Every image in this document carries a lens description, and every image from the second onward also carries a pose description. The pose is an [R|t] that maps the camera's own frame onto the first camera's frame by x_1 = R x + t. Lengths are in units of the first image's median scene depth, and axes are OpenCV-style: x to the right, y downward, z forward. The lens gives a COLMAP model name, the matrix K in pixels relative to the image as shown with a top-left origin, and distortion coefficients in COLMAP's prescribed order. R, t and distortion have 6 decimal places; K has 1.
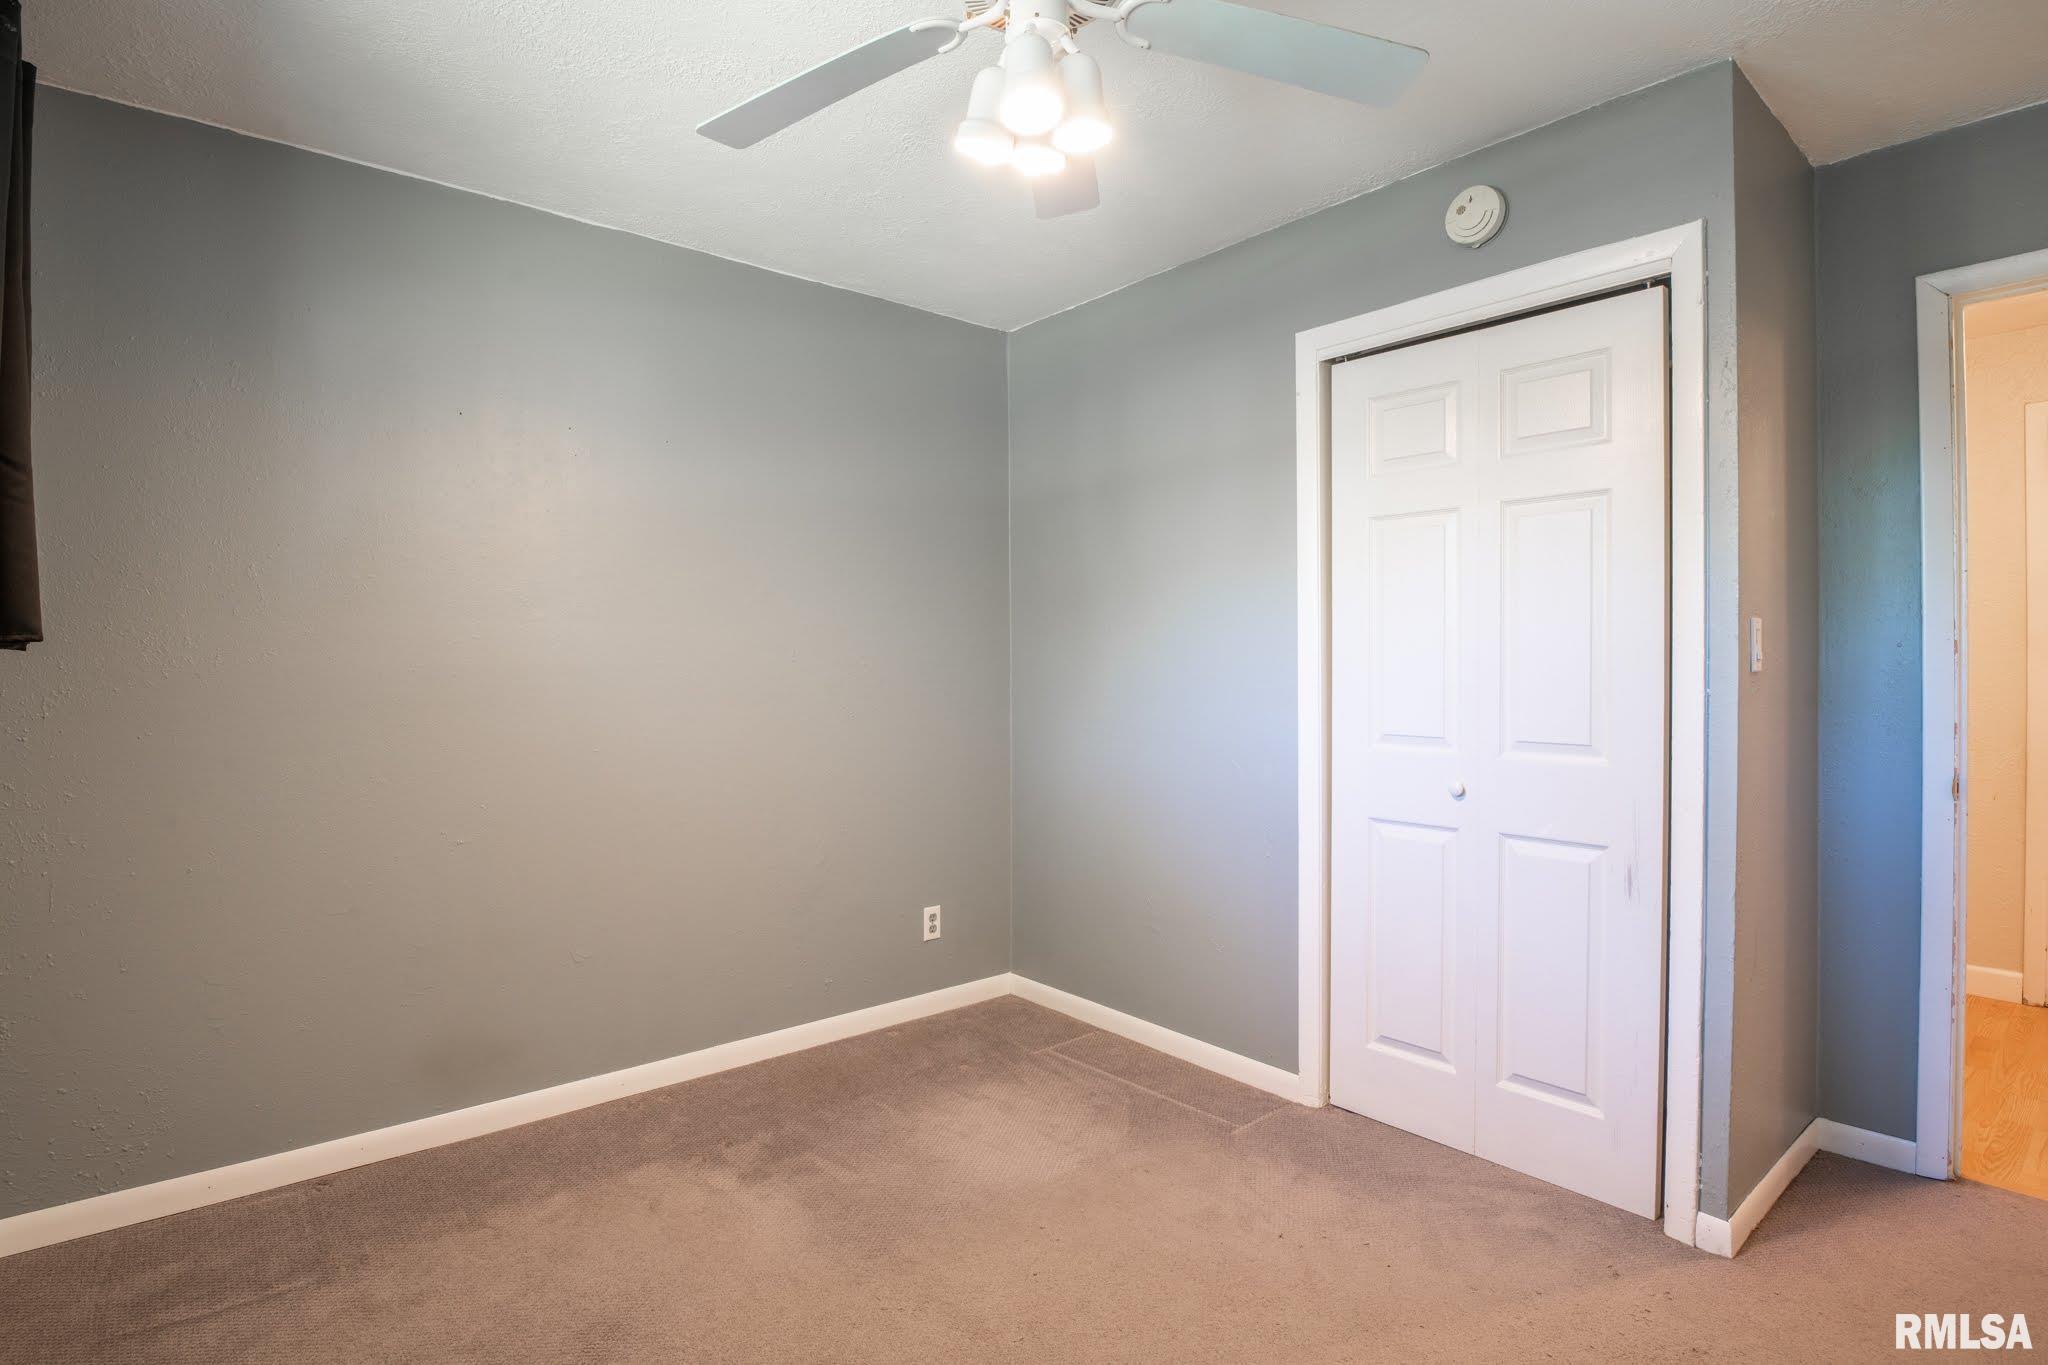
lens RADIAL K [[1014.9, 0, 1024.0], [0, 1014.9, 682.5], [0, 0, 1]] dist [-0.036117, 0.000082]
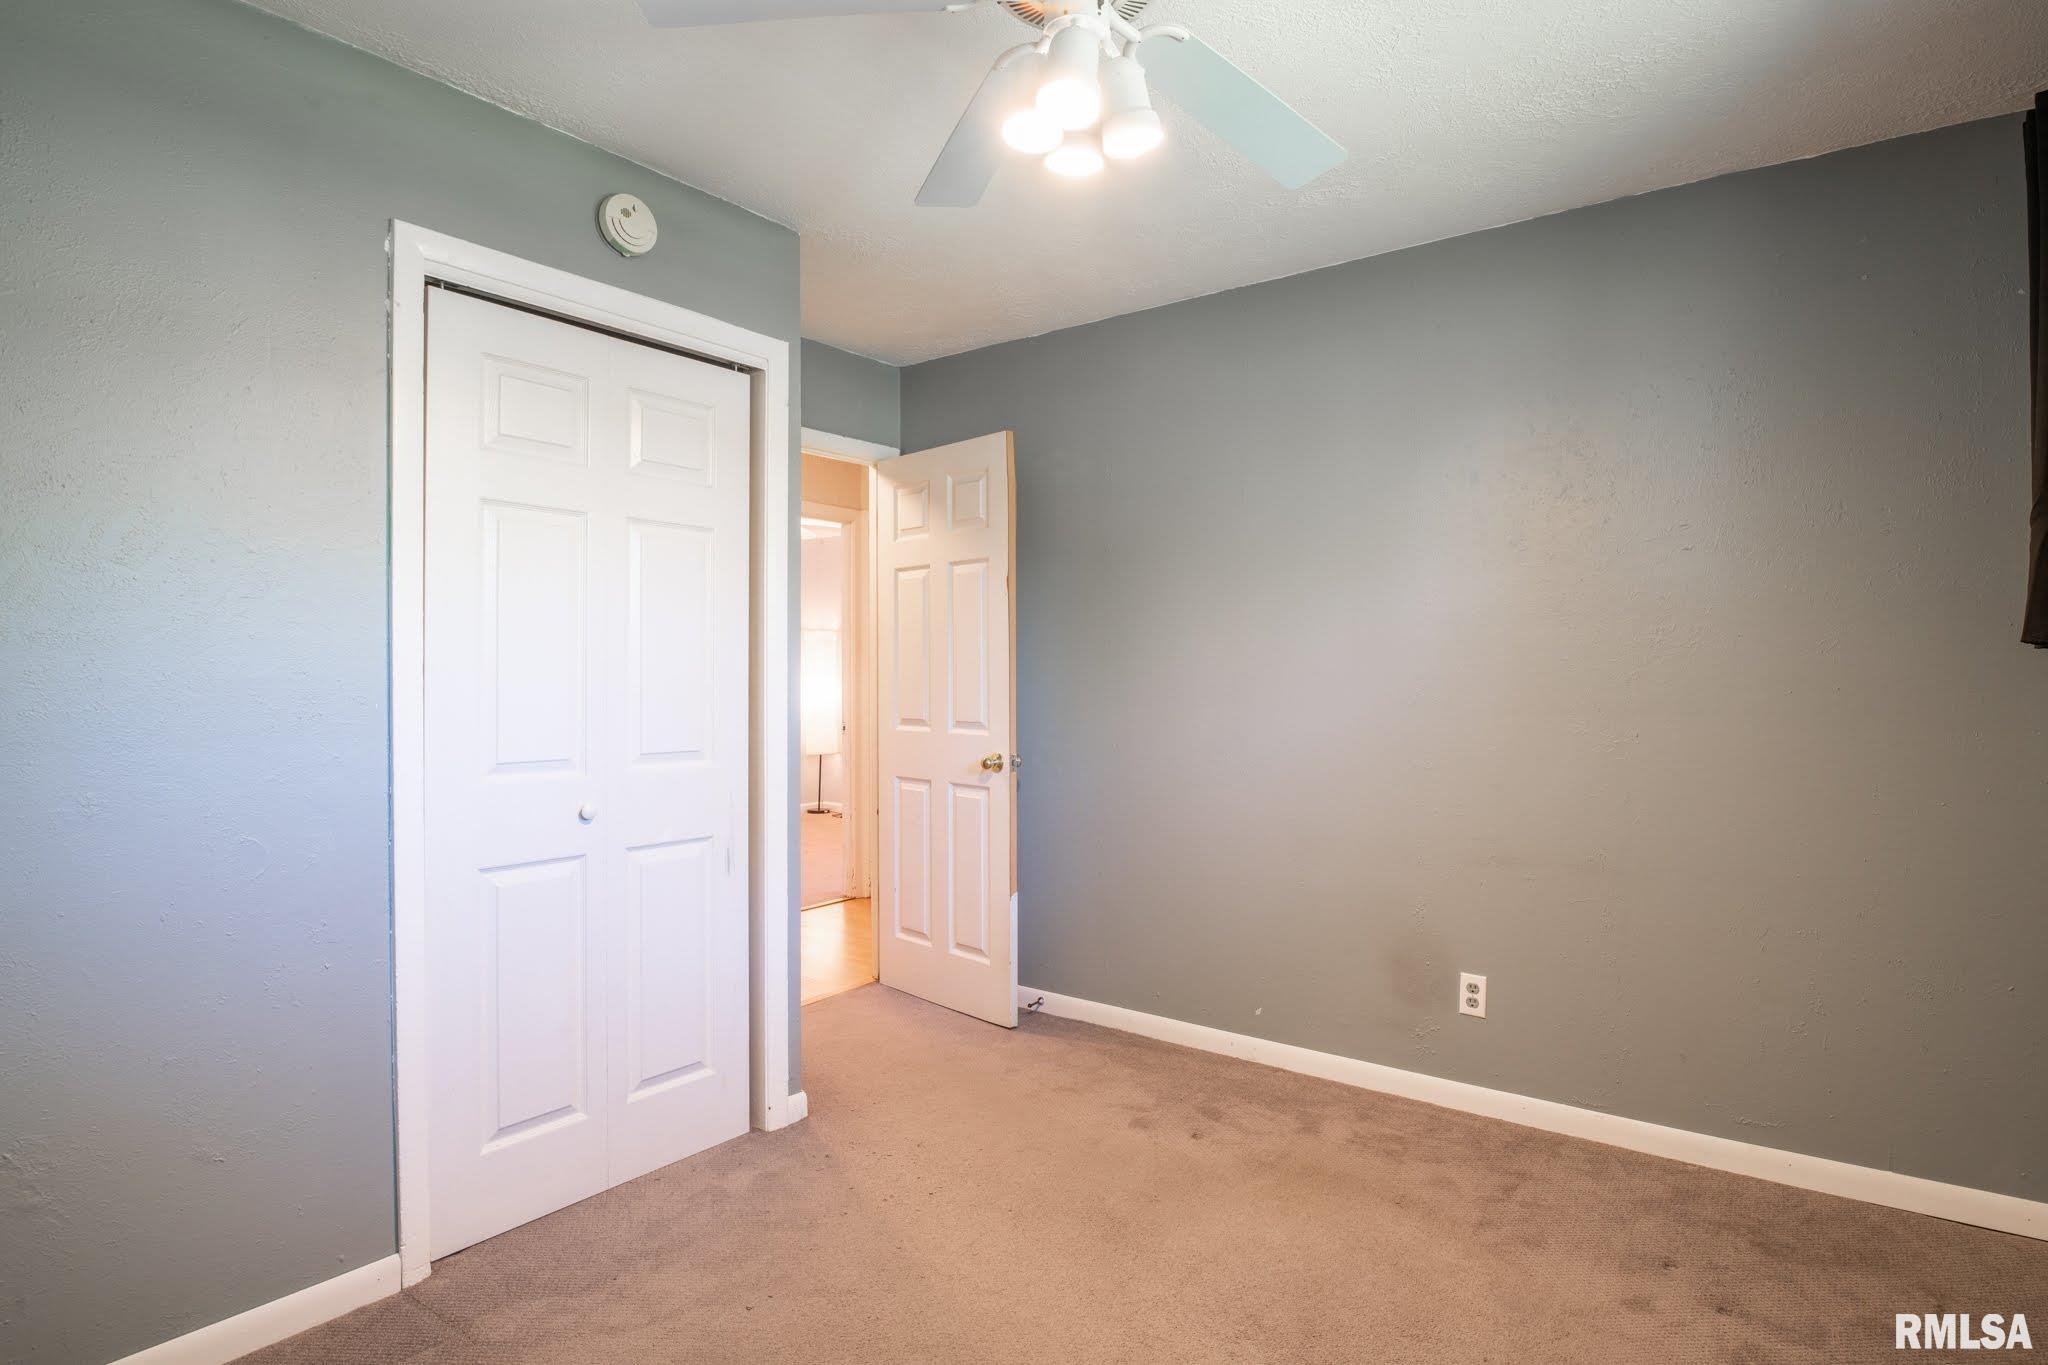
lens RADIAL K [[1014.9, 0, 1024.0], [0, 1014.9, 682.5], [0, 0, 1]] dist [-0.036117, 0.000082]
pose [[-0.193677, -0.000495, 0.981065, -0.517858], [0.022224, 0.999741, 0.004892, -0.009235], [-0.980814, 0.022750, -0.193616, 0.711594]]
